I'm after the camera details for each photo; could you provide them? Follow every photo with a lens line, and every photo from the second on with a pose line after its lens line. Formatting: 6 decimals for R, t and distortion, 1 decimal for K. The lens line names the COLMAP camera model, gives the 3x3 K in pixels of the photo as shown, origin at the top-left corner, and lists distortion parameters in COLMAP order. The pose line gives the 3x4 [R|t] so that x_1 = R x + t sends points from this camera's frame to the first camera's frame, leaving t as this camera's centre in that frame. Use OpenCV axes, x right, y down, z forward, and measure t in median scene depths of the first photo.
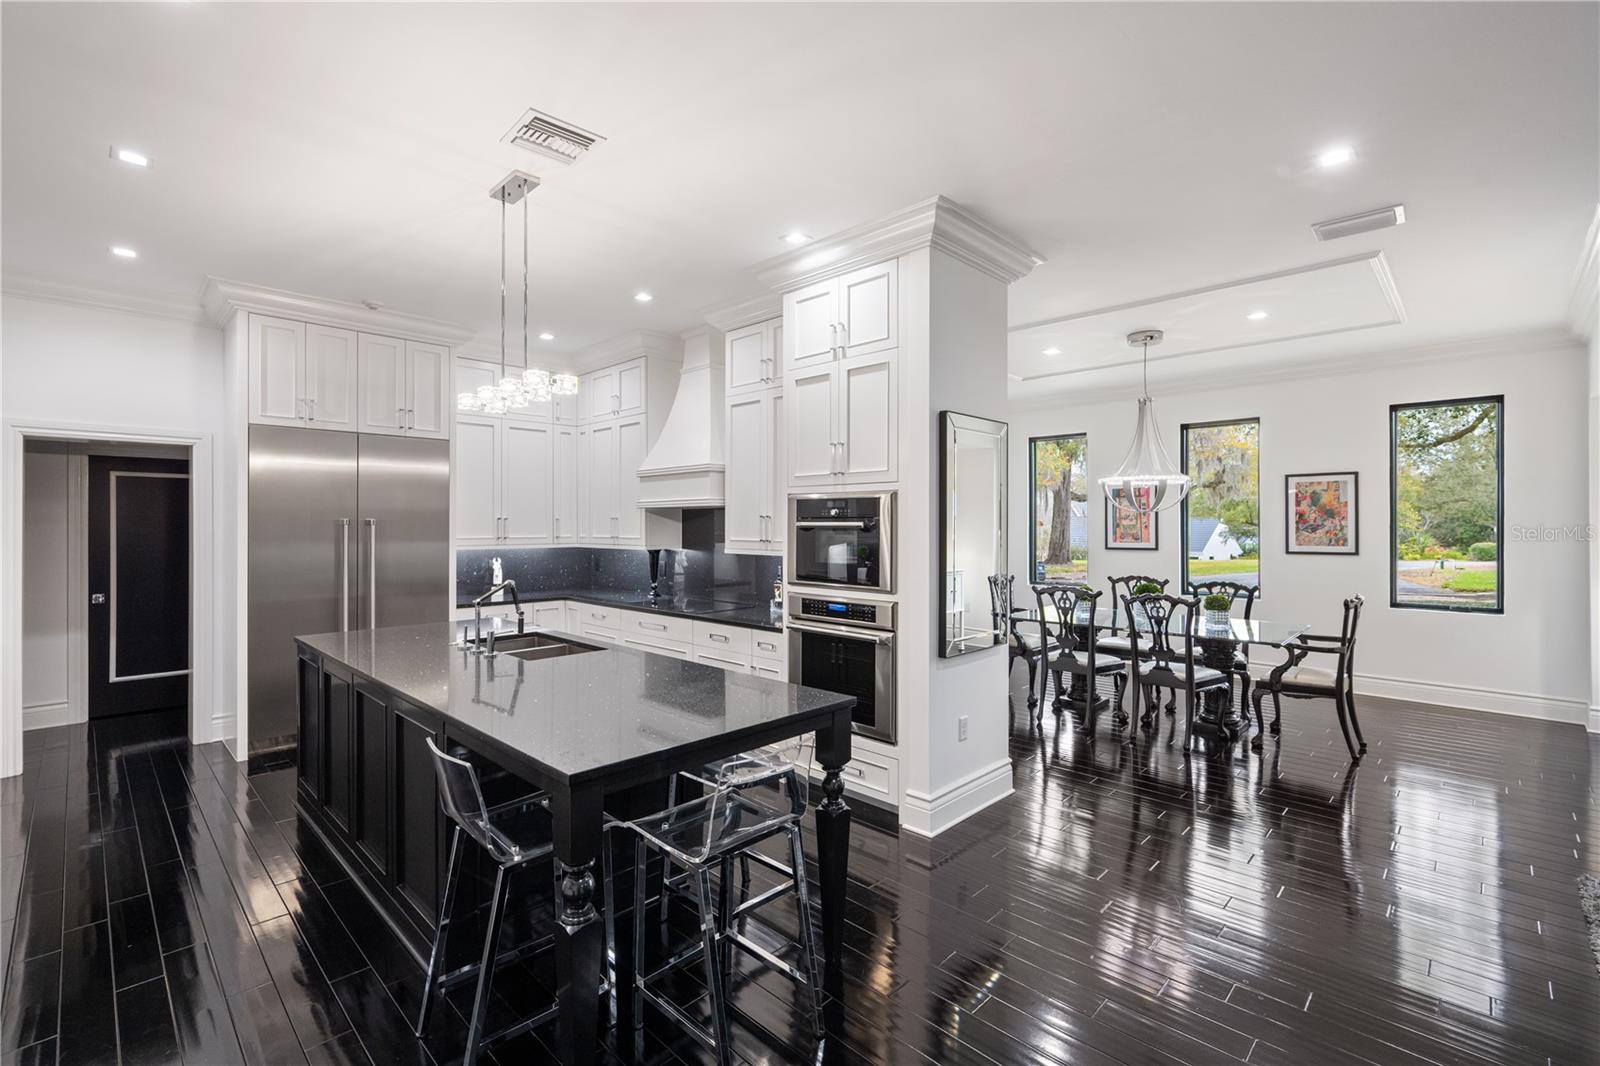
lens RADIAL K [[706.6, 0, 804.0], [0, 706.6, 525.4], [0, 0, 1]] dist [-0.001631, 0.000381]
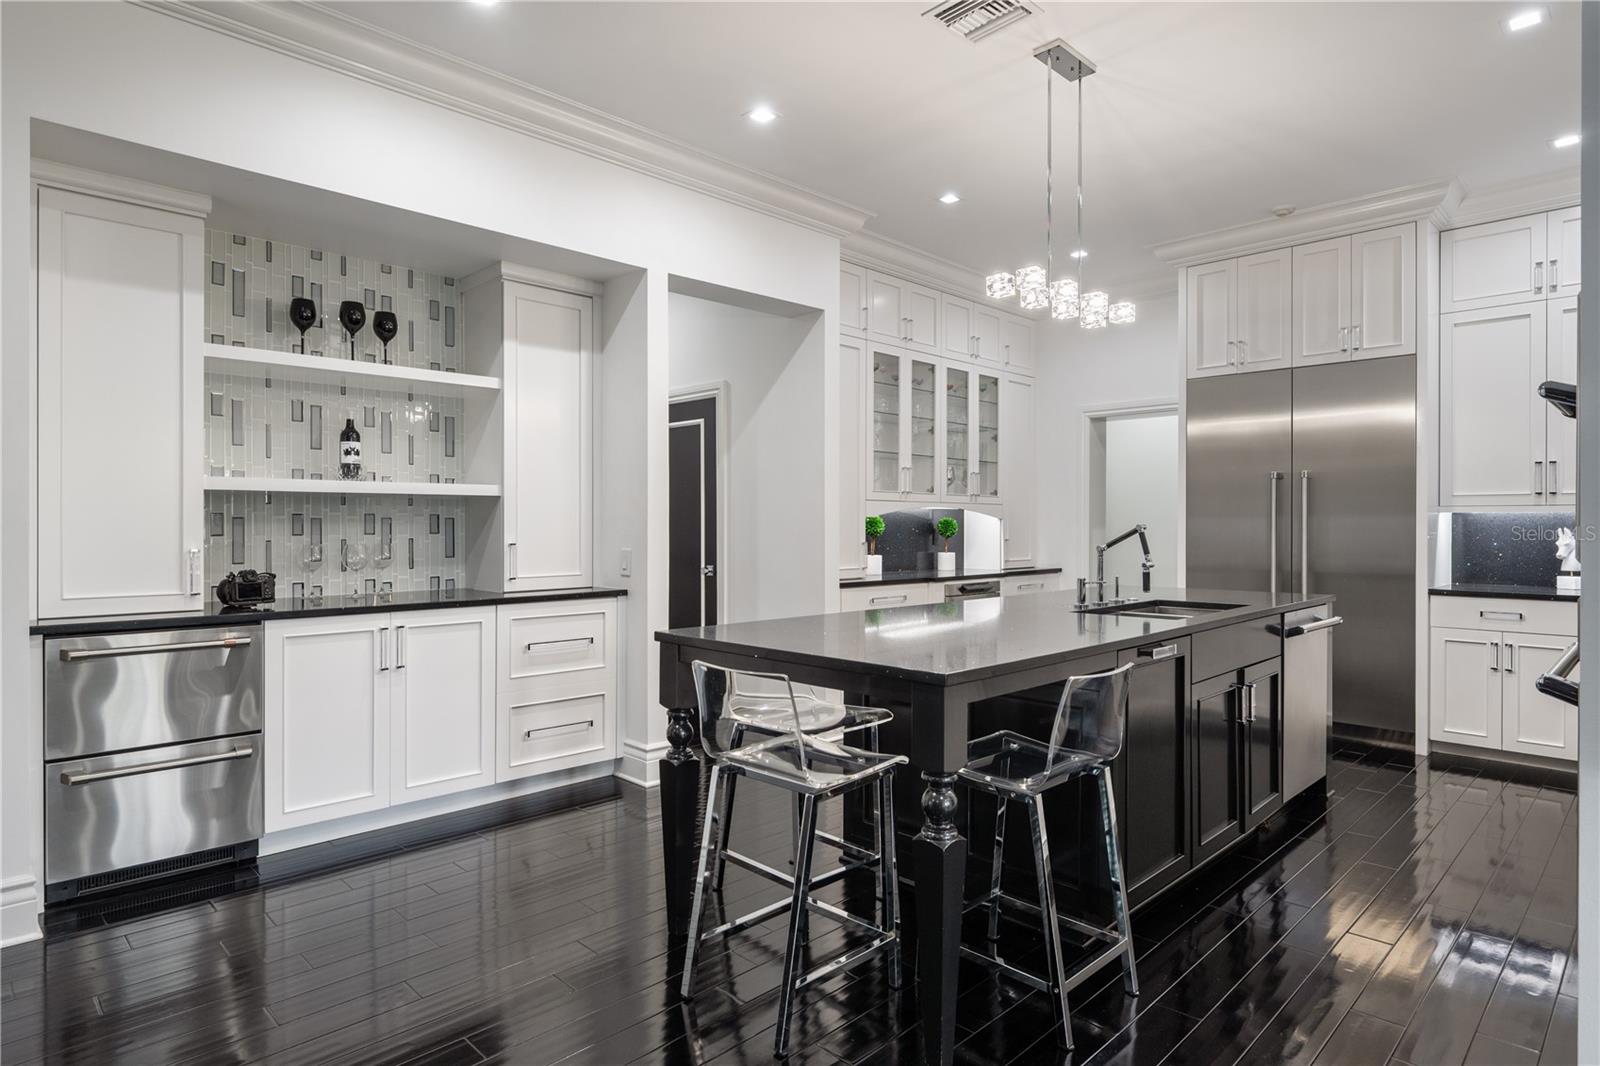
lens RADIAL K [[882.2, 0, 800.0], [0, 882.2, 533.0], [0, 0, 1]] dist [-0.005519, 0.000439]
pose [[-0.017624, 0.009166, -0.999803, 0.388603], [-0.001667, 0.999956, 0.009196, 0.050953], [0.999843, 0.001829, -0.017608, 0.402238]]
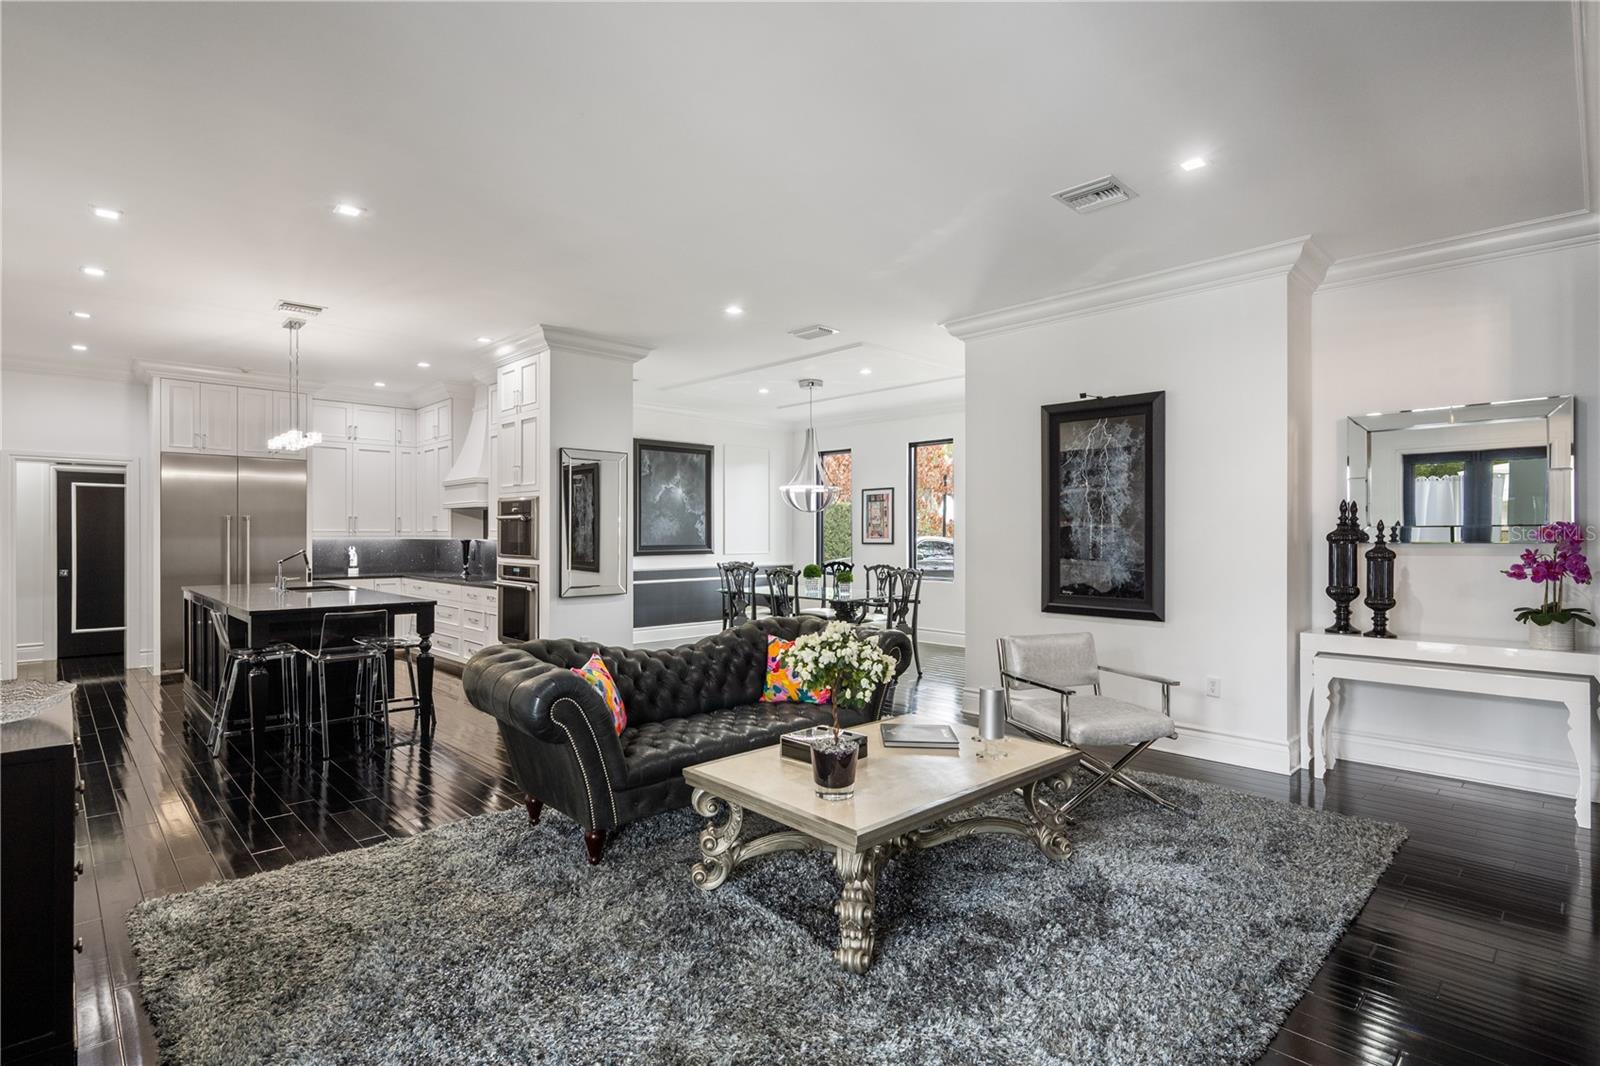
lens RADIAL K [[782.2, 0, 799.2], [0, 782.2, 536.3], [0, 0, 1]] dist [-0.001260, -0.000197]
pose [[0.999543, 0.001798, -0.030177, 0.526129], [-0.001741, 0.999997, 0.001916, 0.026143], [0.030181, -0.001863, 0.999543, -0.525788]]
